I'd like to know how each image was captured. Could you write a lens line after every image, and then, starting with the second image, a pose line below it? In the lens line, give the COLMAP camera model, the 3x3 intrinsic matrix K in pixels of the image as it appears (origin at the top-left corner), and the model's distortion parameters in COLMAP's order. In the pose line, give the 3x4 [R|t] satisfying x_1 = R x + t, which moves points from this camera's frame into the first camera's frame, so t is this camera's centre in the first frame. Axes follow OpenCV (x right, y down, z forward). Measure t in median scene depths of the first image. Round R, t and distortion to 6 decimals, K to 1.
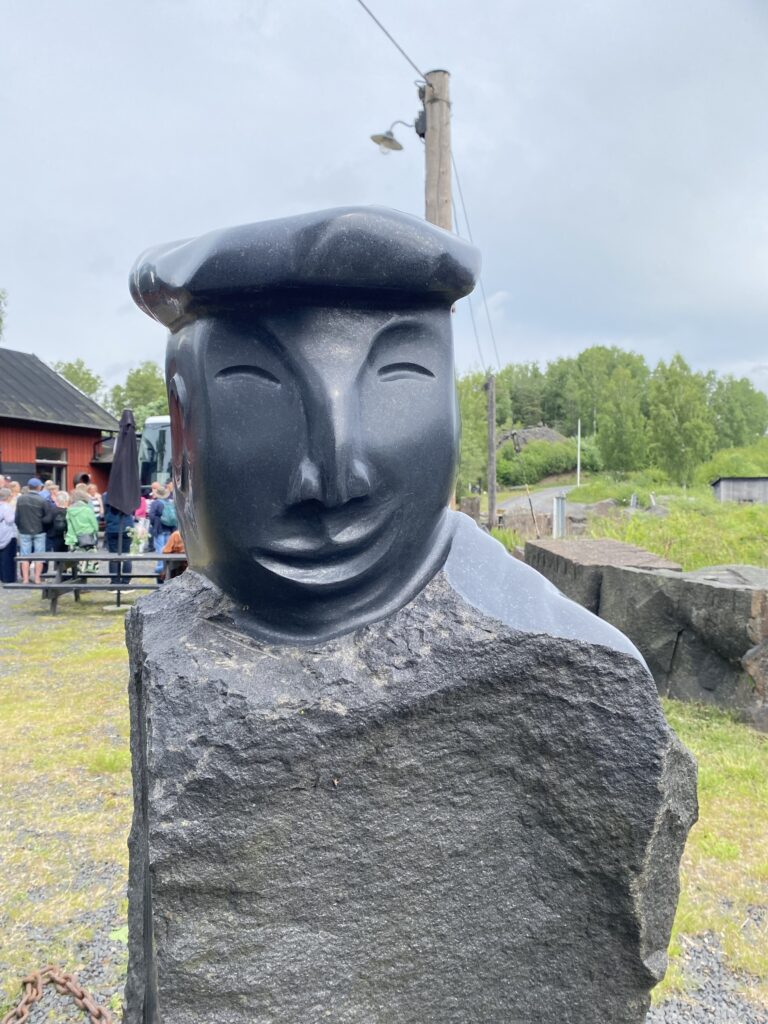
lens RADIAL K [[776.0, 0, 385.2], [0, 776.0, 509.9], [0, 0, 1]] dist [0.013328, 0.004005]
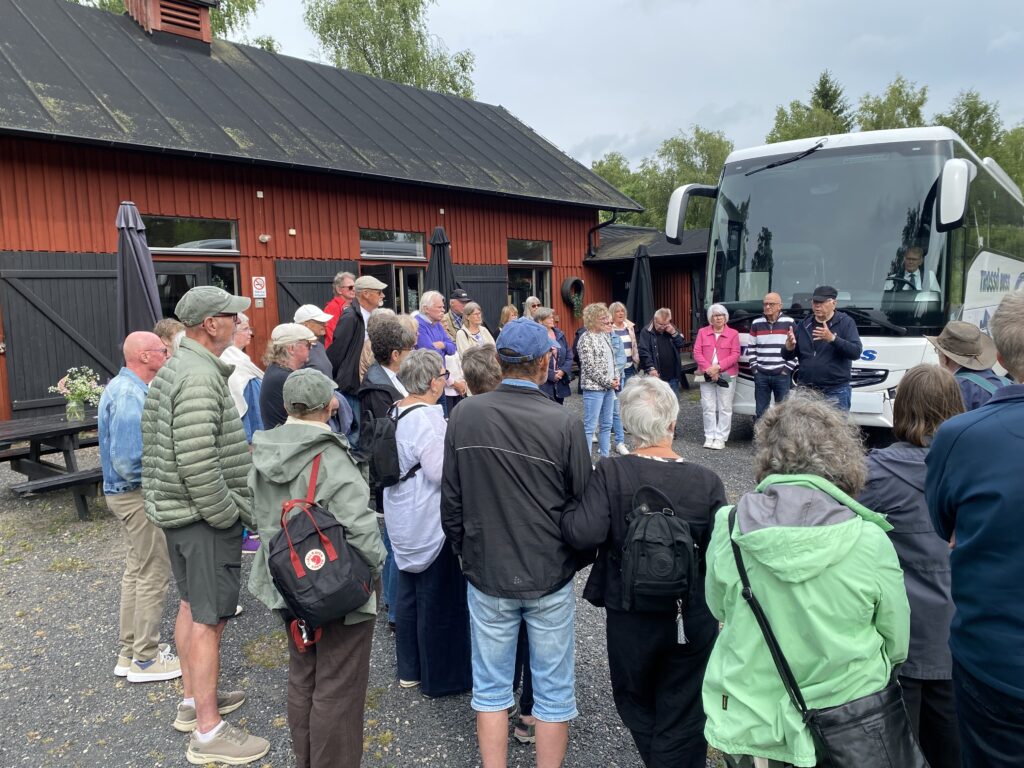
lens RADIAL K [[776.0, 0, 512.4], [0, 776.0, 382.9], [0, 0, 1]] dist [0.013328, 0.004005]
pose [[0.916390, 0.020278, -0.399773, -0.185144], [0.017224, 0.995794, 0.089992, -0.020456], [0.399916, -0.089354, 0.912186, 0.404241]]
